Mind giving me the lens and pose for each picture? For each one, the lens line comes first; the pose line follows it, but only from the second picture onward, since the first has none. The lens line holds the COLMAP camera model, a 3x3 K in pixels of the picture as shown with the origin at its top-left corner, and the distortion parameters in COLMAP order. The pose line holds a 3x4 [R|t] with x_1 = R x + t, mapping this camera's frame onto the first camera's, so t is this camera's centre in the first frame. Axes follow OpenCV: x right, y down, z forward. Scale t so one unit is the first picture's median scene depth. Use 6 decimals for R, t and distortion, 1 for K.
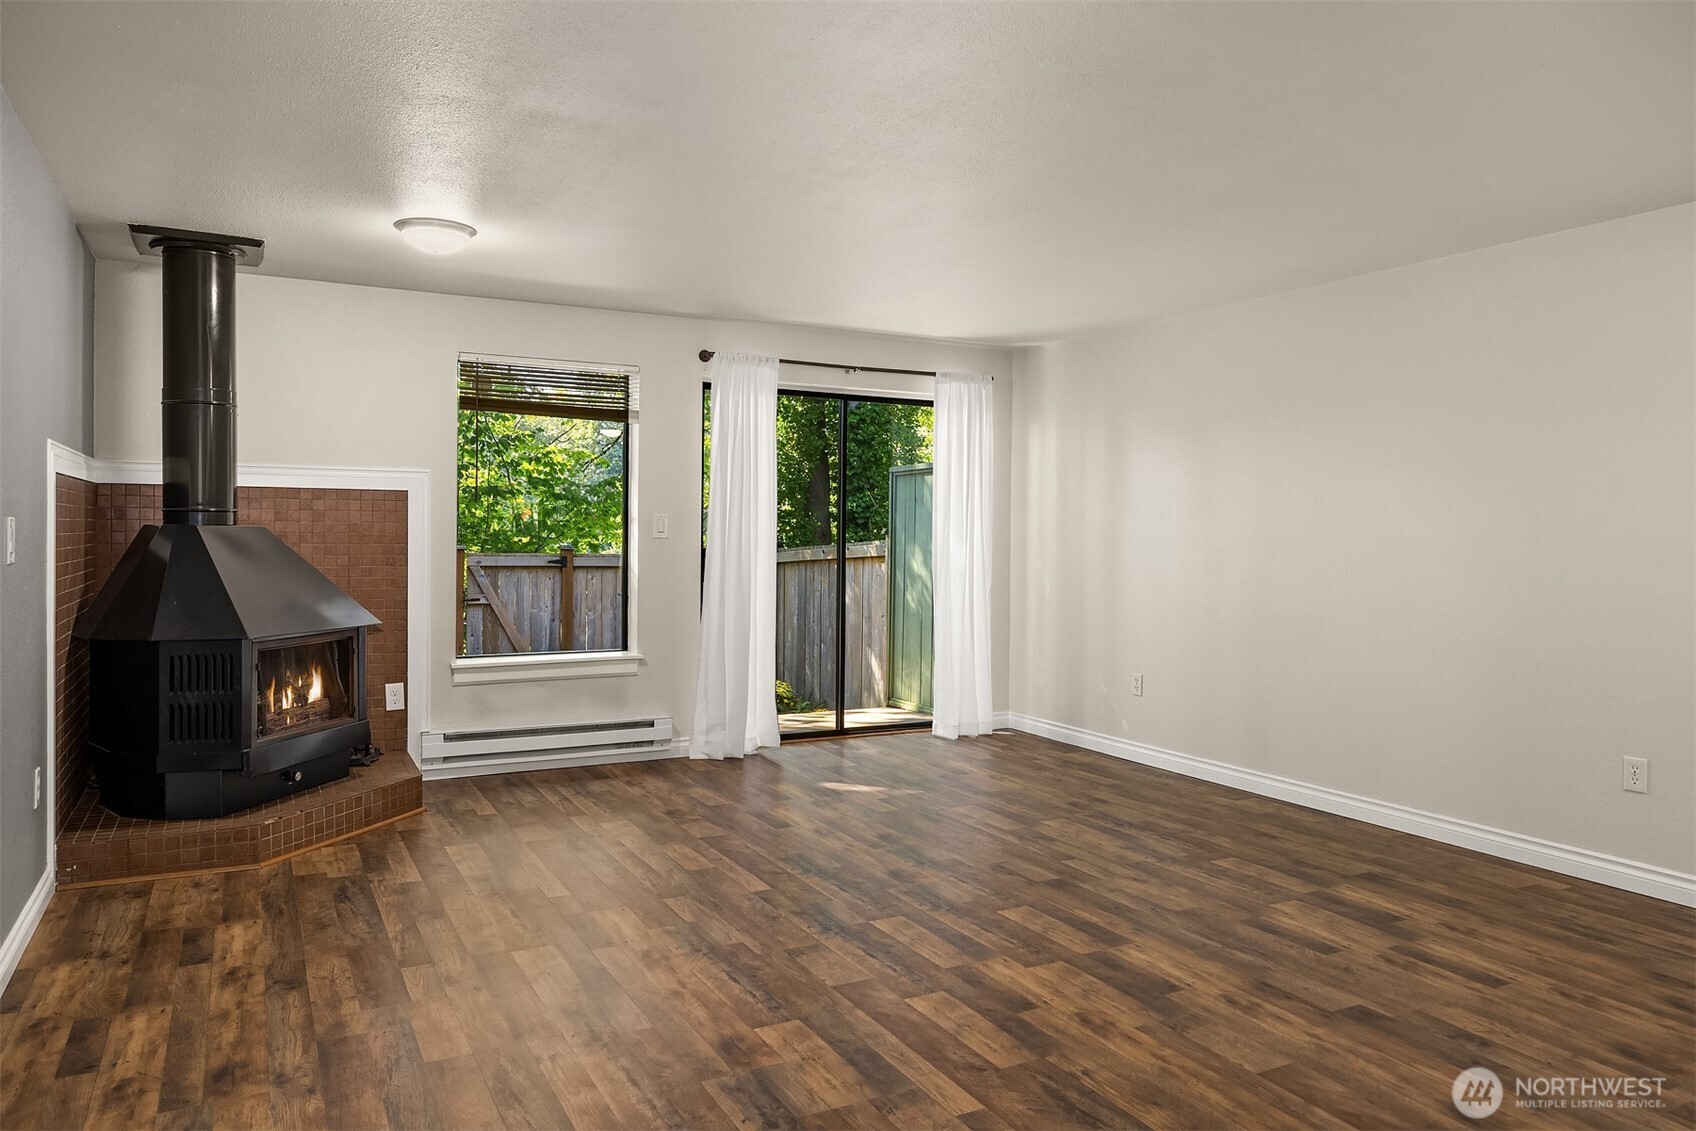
lens RADIAL K [[1152.2, 0, 851.6], [0, 1152.2, 547.4], [0, 0, 1]] dist [0.003560, -0.003707]
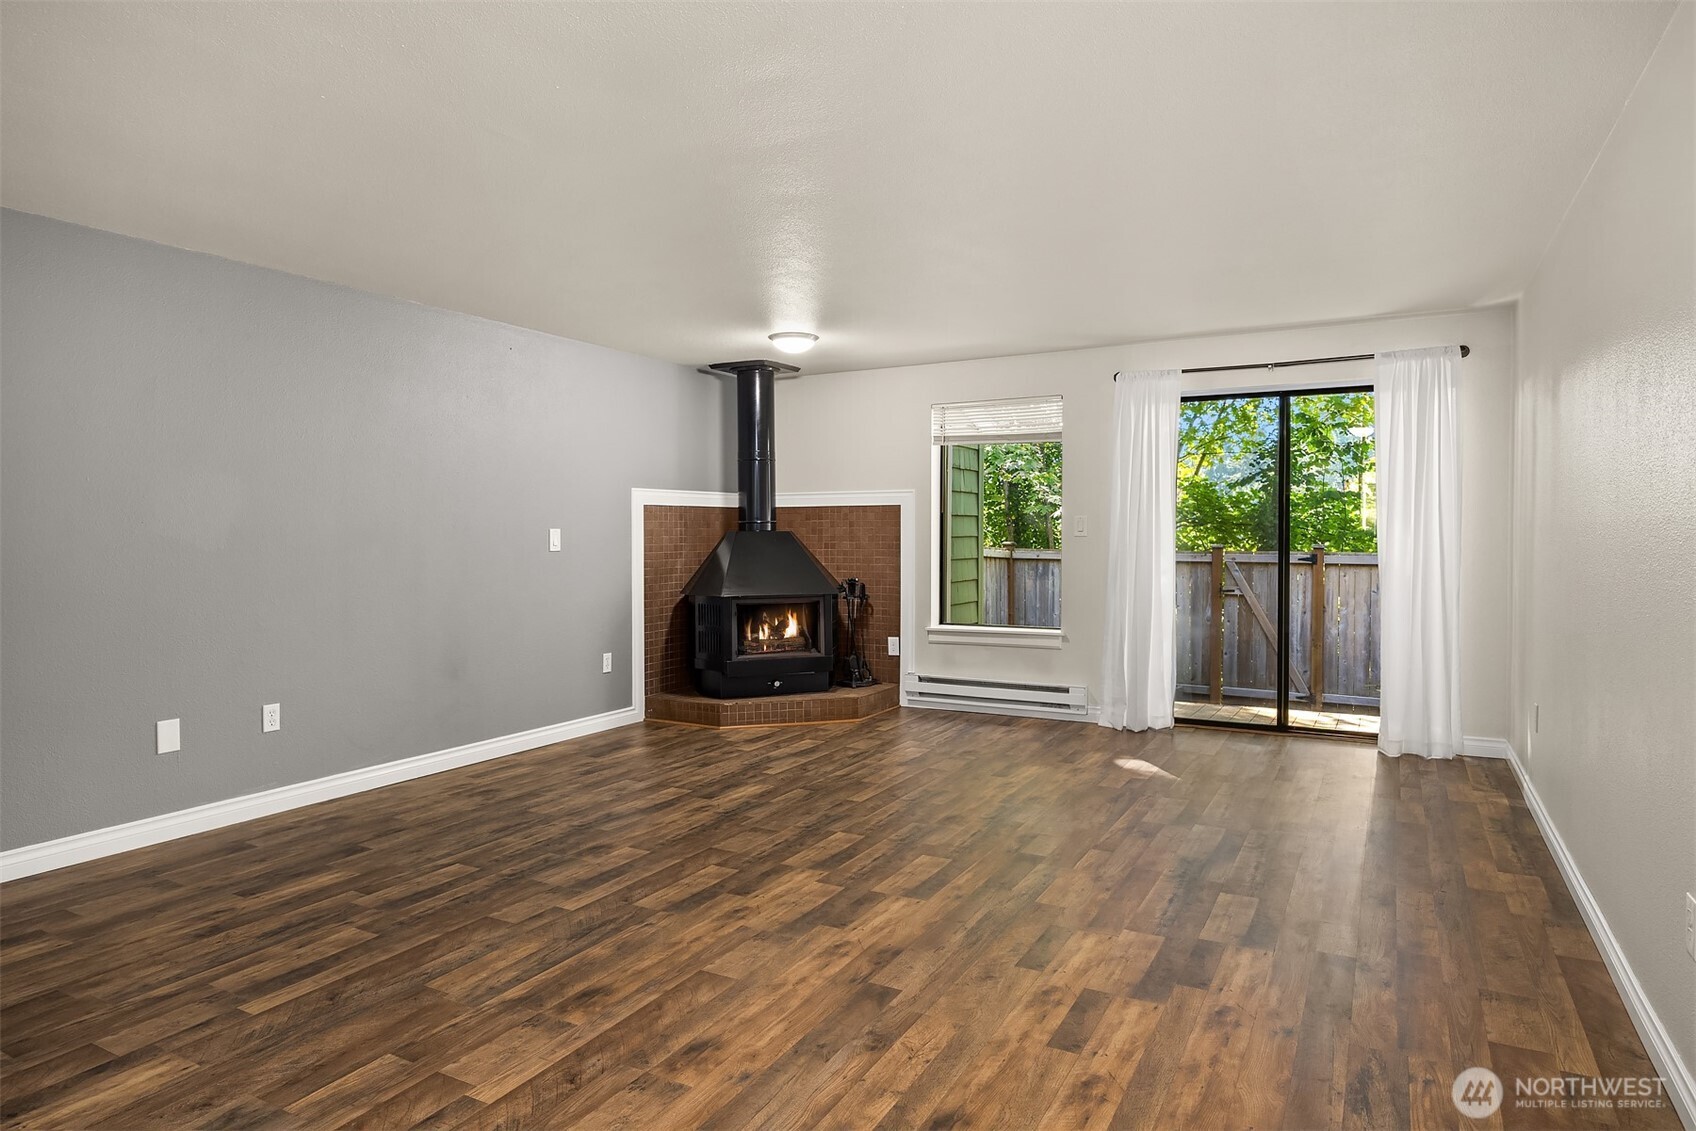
lens RADIAL K [[989.1, 0, 848.0], [0, 989.1, 565.5], [0, 0, 1]] dist [-0.007310, 0.000278]
pose [[0.545755, 0.017559, -0.837761, 0.935081], [-0.002411, 0.999809, 0.019385, 0.004380], [0.837941, -0.008560, 0.545693, 0.401903]]
